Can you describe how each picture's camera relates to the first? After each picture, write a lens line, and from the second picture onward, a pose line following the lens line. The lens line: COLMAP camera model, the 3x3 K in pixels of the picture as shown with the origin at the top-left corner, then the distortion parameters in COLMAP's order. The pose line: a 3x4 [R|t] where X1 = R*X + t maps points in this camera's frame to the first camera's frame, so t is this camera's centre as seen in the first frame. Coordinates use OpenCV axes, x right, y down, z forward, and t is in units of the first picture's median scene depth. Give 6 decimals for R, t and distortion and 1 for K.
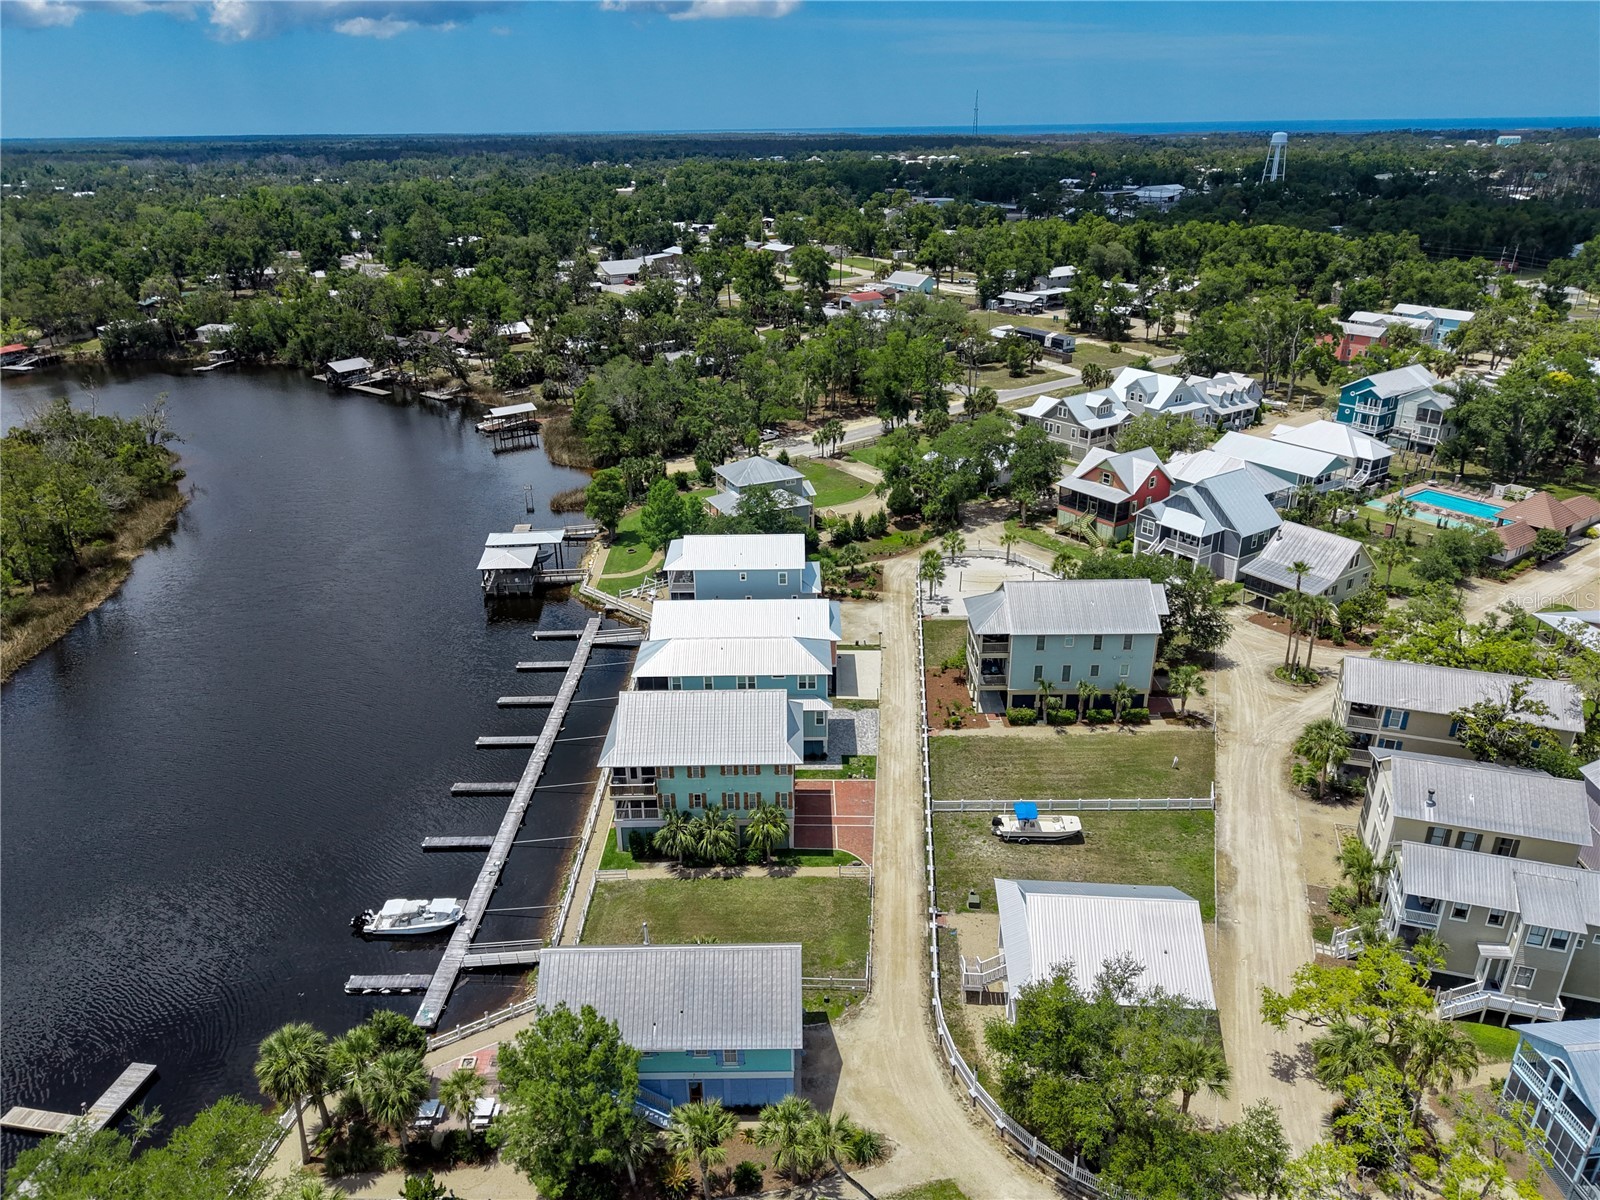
lens RADIAL K [[1095.2, 0, 792.3], [0, 1095.2, 597.8], [0, 0, 1]] dist [0.047108, -0.052354]
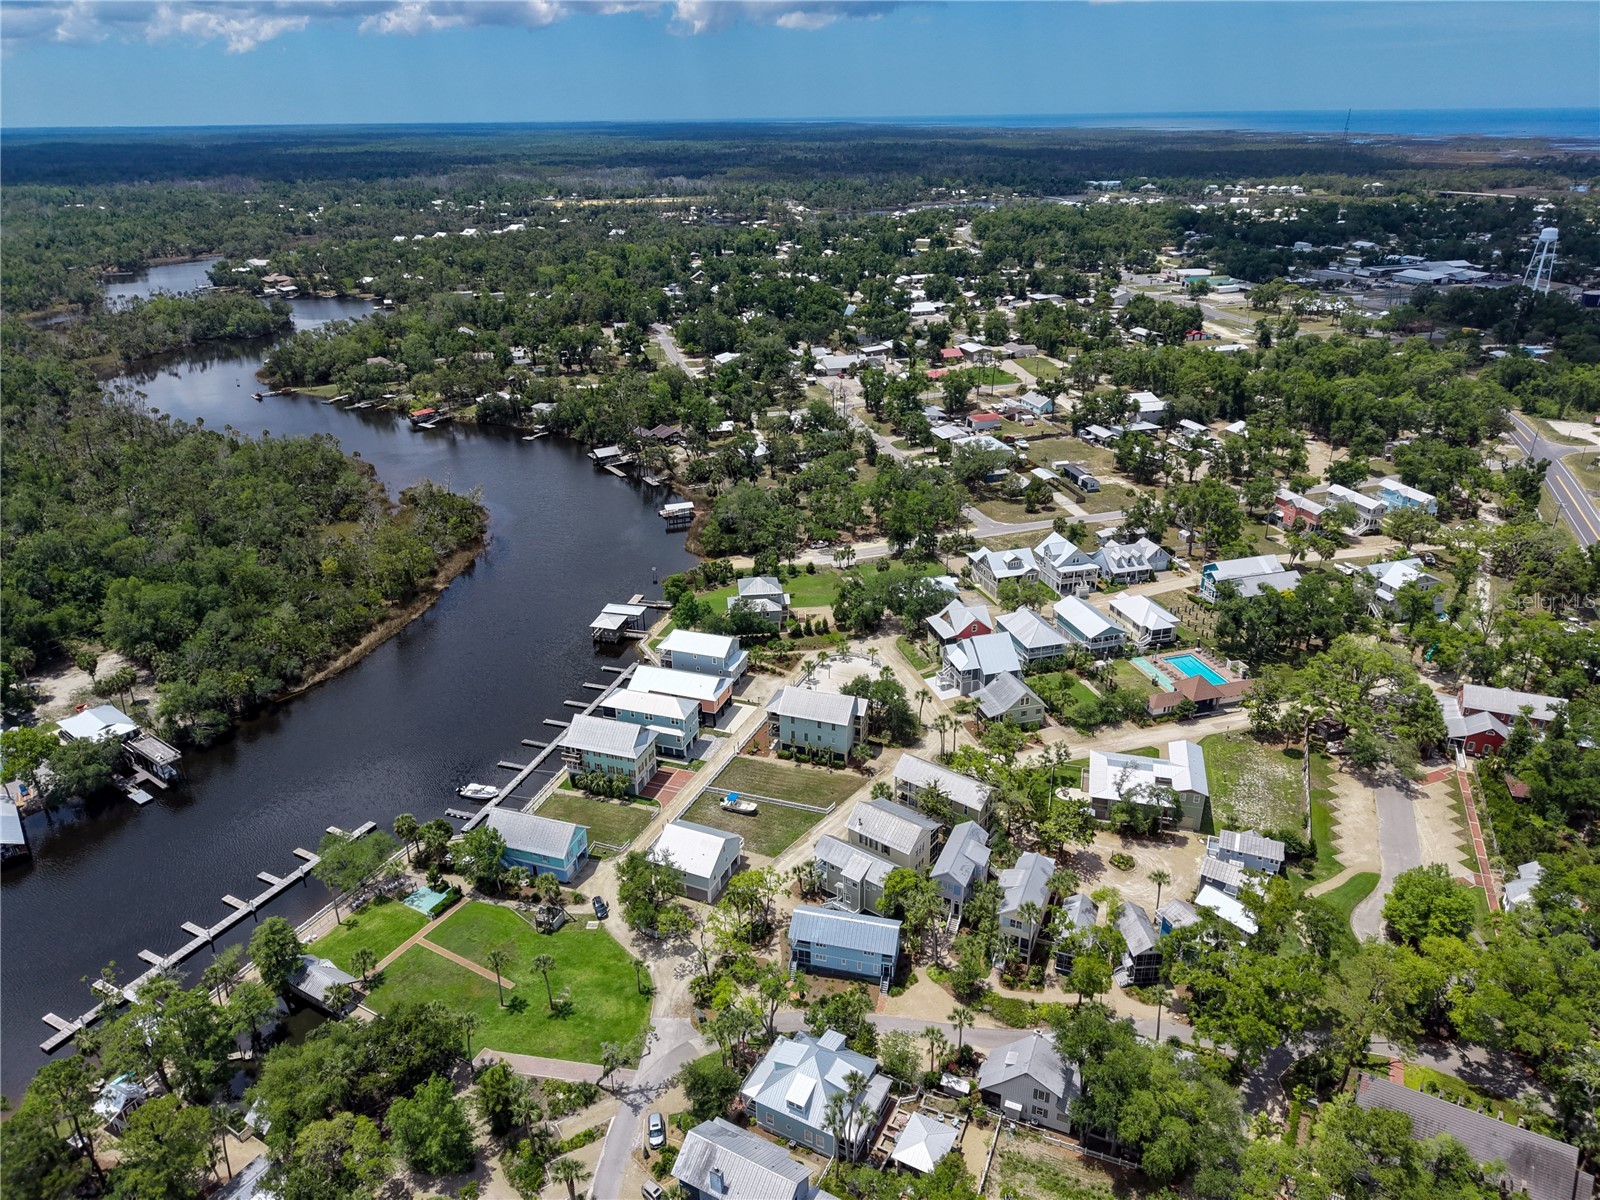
lens RADIAL K [[1072.5, 0, 808.0], [0, 1072.5, 598.5], [0, 0, 1]] dist [0.000600, -0.004158]
pose [[0.951219, 0.131749, -0.278969, 0.754882], [-0.126708, 0.991283, 0.036109, -0.247869], [0.281295, 0.001000, 0.959621, -0.850405]]
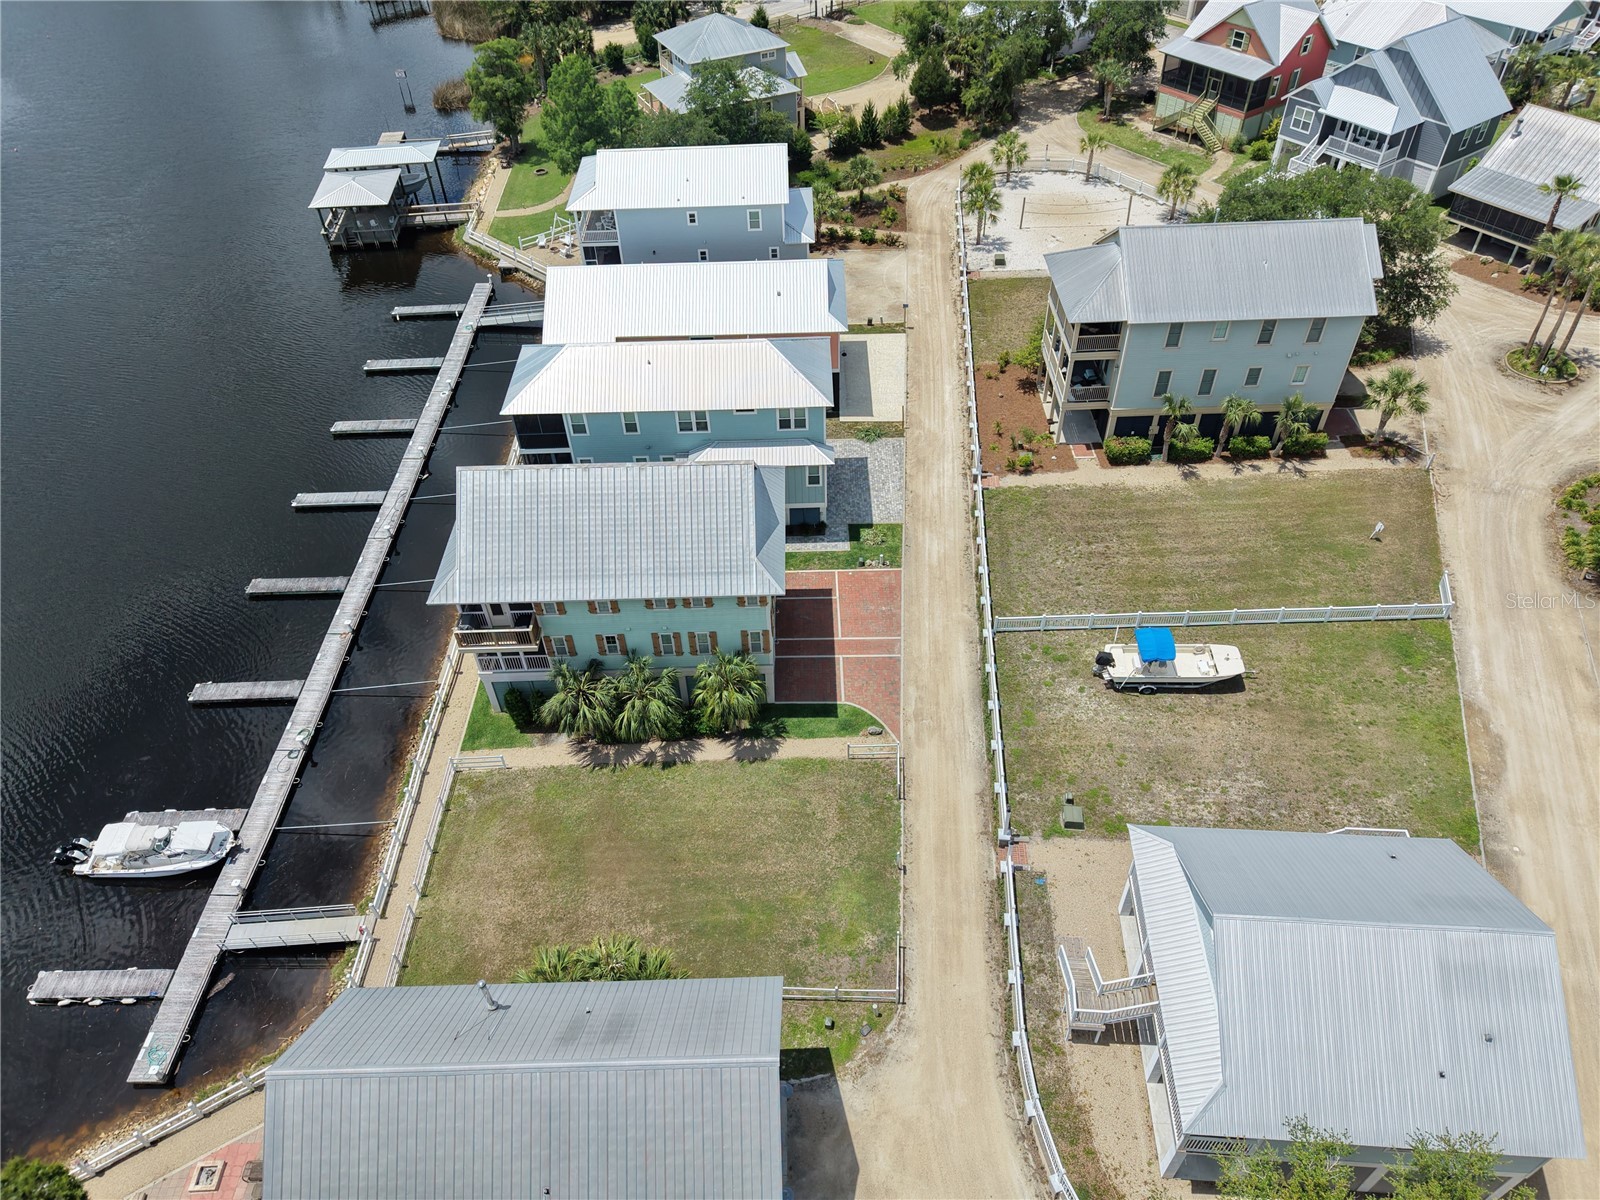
lens RADIAL K [[1068.3, 0, 797.3], [0, 1068.3, 600.9], [0, 0, 1]] dist [0.038086, -0.043669]
pose [[0.999780, -0.020959, -0.000131, 0.013231], [0.019679, 0.936537, 0.350017, -0.033102], [-0.007213, -0.349943, 0.936743, 0.381989]]
